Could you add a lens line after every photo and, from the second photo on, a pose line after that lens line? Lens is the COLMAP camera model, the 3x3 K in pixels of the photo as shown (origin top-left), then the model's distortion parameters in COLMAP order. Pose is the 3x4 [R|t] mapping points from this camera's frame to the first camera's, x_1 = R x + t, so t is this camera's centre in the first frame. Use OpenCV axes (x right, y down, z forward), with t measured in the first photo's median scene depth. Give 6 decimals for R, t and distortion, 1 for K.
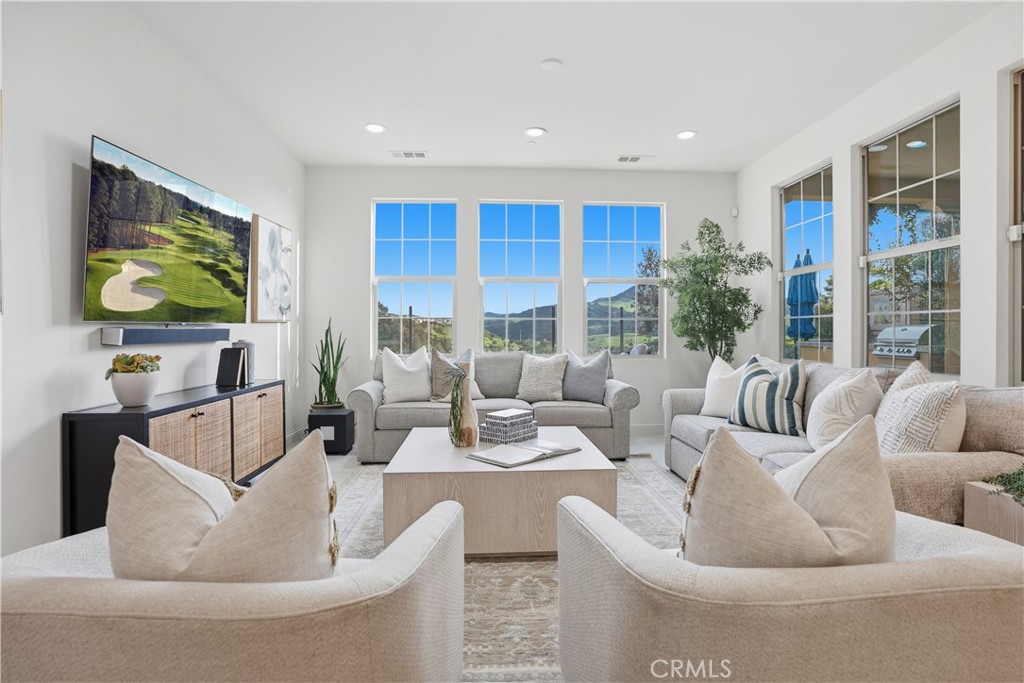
lens RADIAL K [[523.6, 0, 511.9], [0, 523.6, 328.4], [0, 0, 1]] dist [-0.035810, 0.000377]
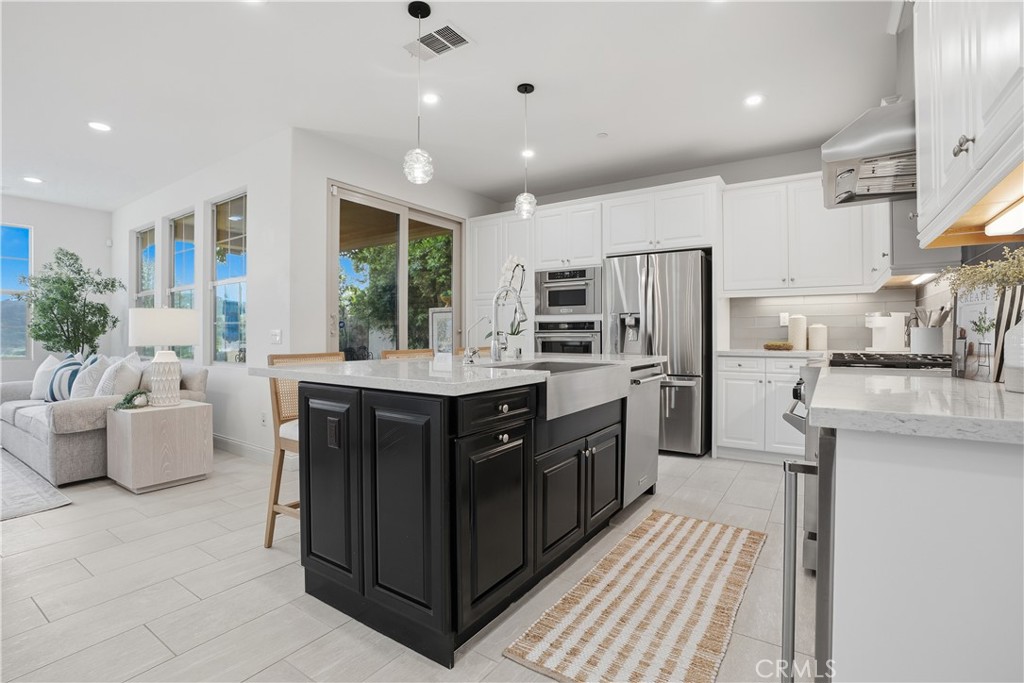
lens RADIAL K [[480.4, 0, 517.9], [0, 480.4, 333.3], [0, 0, 1]] dist [-0.071511, 0.028830]
pose [[0.593688, -0.003650, 0.804687, 0.170532], [0.003143, 0.999993, 0.002217, -0.001426], [-0.804689, 0.001212, 0.593695, -0.734776]]
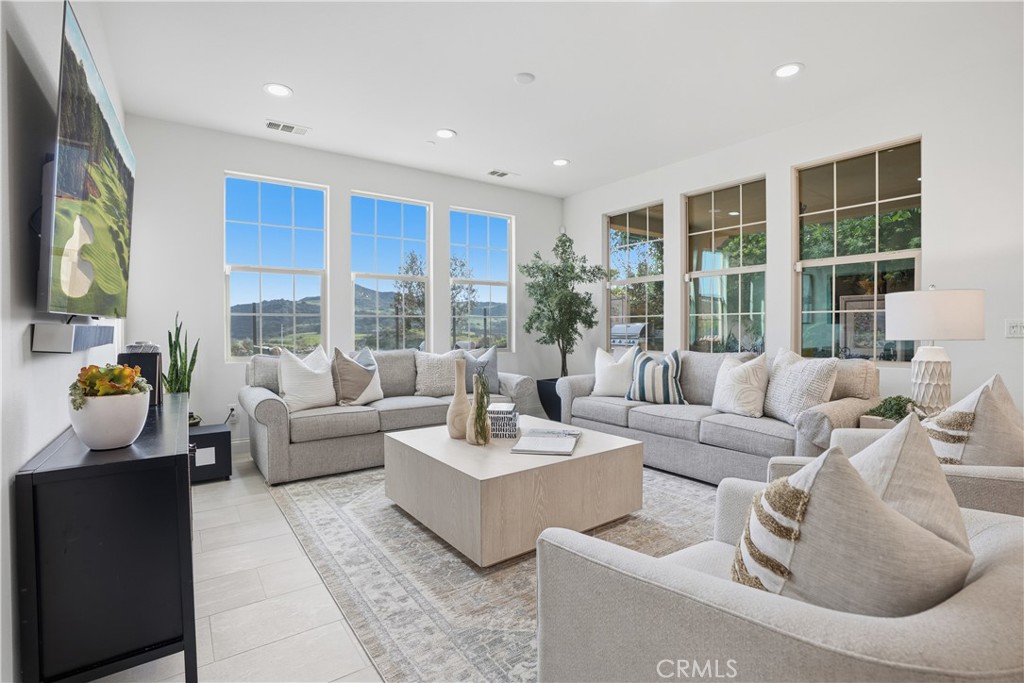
lens RADIAL K [[480.4, 0, 517.9], [0, 480.4, 333.3], [0, 0, 1]] dist [-0.071511, 0.028830]
pose [[0.838187, -0.010342, 0.545285, -0.416658], [0.003053, 0.999893, 0.014272, 0.003066], [-0.545374, -0.010298, 0.838129, 0.164809]]
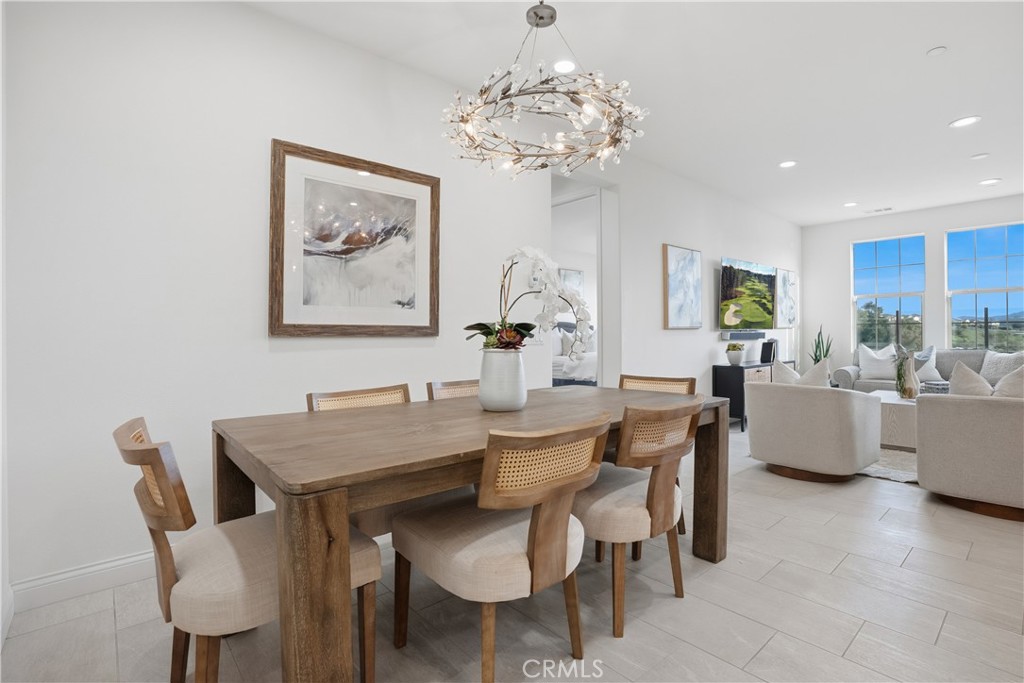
lens RADIAL K [[491.7, 0, 516.3], [0, 491.7, 333.4], [0, 0, 1]] dist [-0.075677, 0.032735]
pose [[0.629247, -0.005699, -0.777184, 0.256884], [0.007686, 0.999970, -0.001110, -0.000697], [0.777167, -0.005275, 0.629272, -0.822082]]
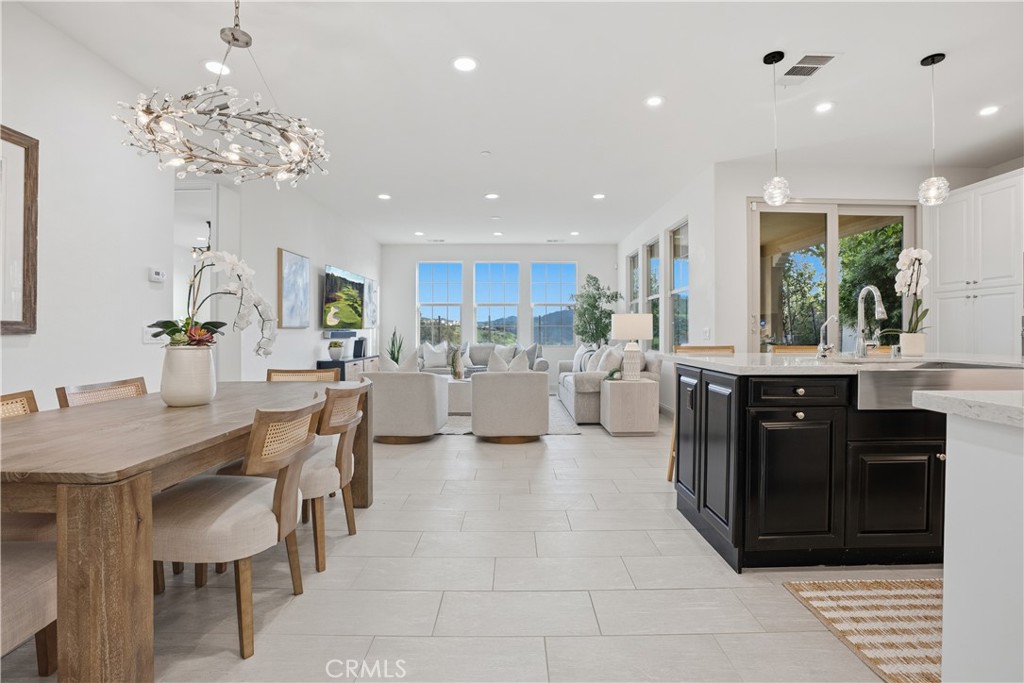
lens RADIAL K [[480.4, 0, 517.9], [0, 480.4, 333.3], [0, 0, 1]] dist [-0.071511, 0.028830]
pose [[0.999498, -0.001567, -0.031630, 0.216041], [0.001704, 0.999989, 0.004305, -0.000422], [0.031623, -0.004357, 0.999490, -1.022170]]
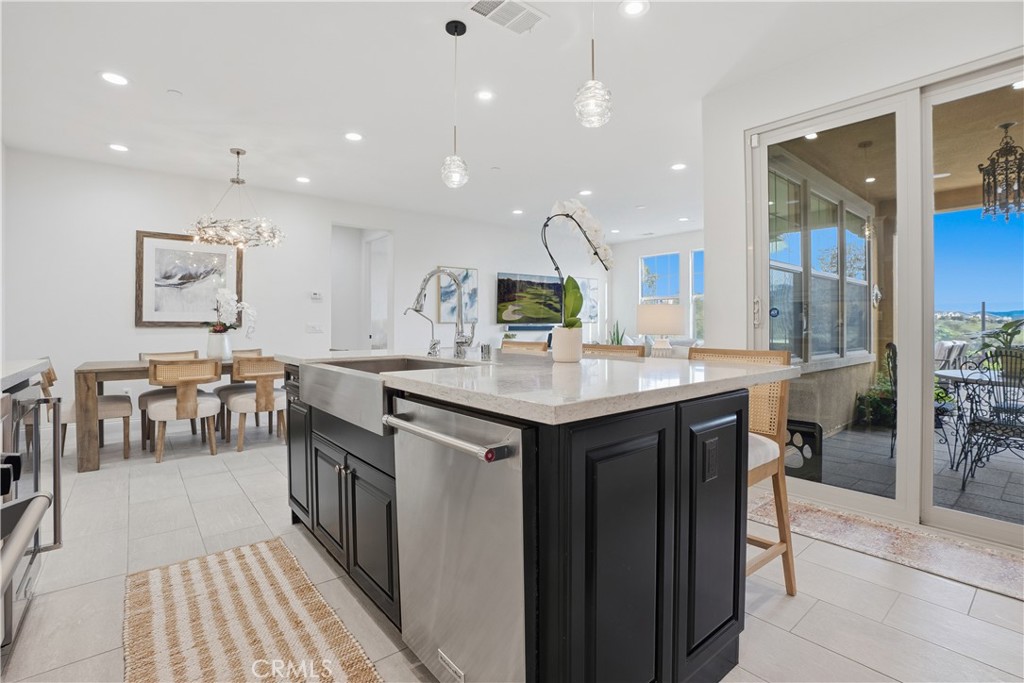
lens RADIAL K [[480.4, 0, 517.9], [0, 480.4, 333.3], [0, 0, 1]] dist [-0.071511, 0.028830]
pose [[0.601712, 0.012022, -0.798623, 1.243385], [0.003103, 0.999844, 0.017389, -0.001915], [0.798707, -0.012941, 0.601580, -0.589086]]
